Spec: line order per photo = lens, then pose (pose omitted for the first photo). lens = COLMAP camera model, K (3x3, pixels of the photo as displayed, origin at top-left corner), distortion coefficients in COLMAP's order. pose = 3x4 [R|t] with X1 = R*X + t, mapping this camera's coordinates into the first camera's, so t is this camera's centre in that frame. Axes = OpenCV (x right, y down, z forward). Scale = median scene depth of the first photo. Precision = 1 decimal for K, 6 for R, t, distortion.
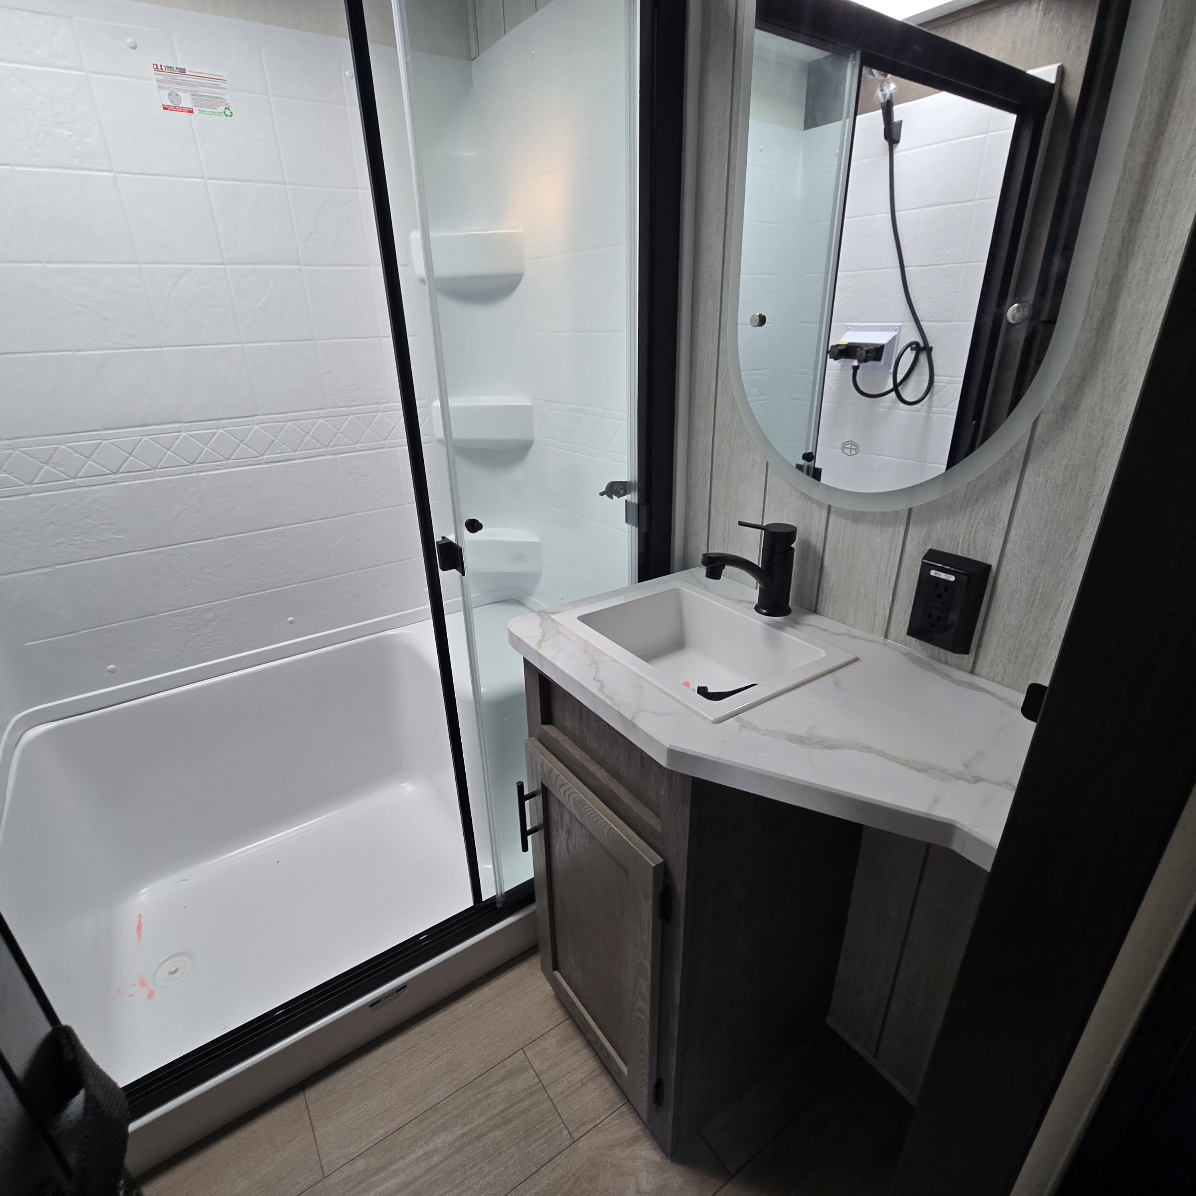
lens RADIAL K [[654.1, 0, 596.6], [0, 654.1, 602.8], [0, 0, 1]] dist [0.000758, 0.000459]
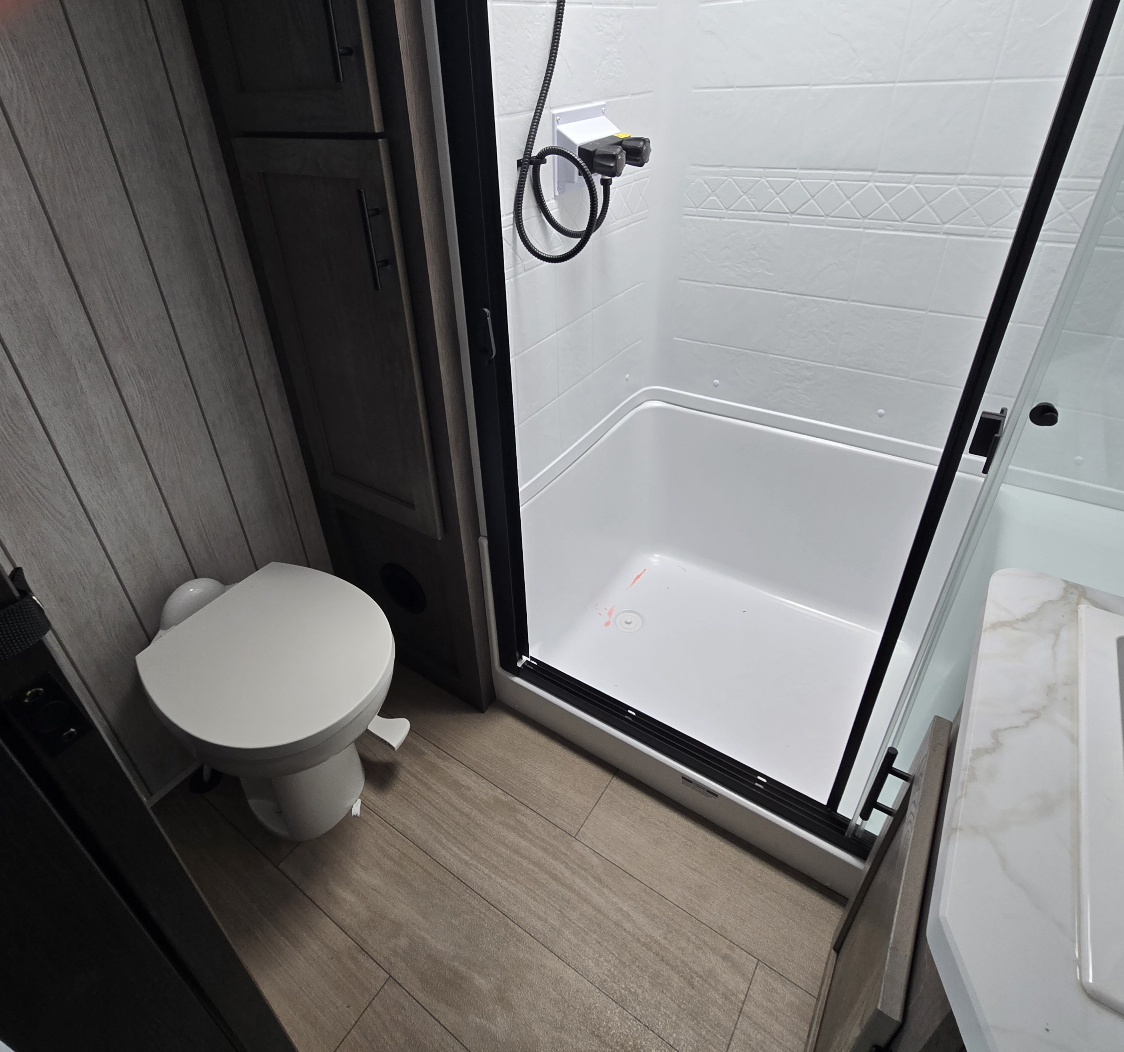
lens RADIAL K [[657.7, 0, 513.3], [0, 657.7, 463.6], [0, 0, 1]] dist [-0.000380, 0.001542]
pose [[0.349328, 0.498453, -0.793420, 0.144453], [-0.335941, 0.857097, 0.390549, -0.133204], [0.874708, 0.130113, 0.466858, 0.210890]]
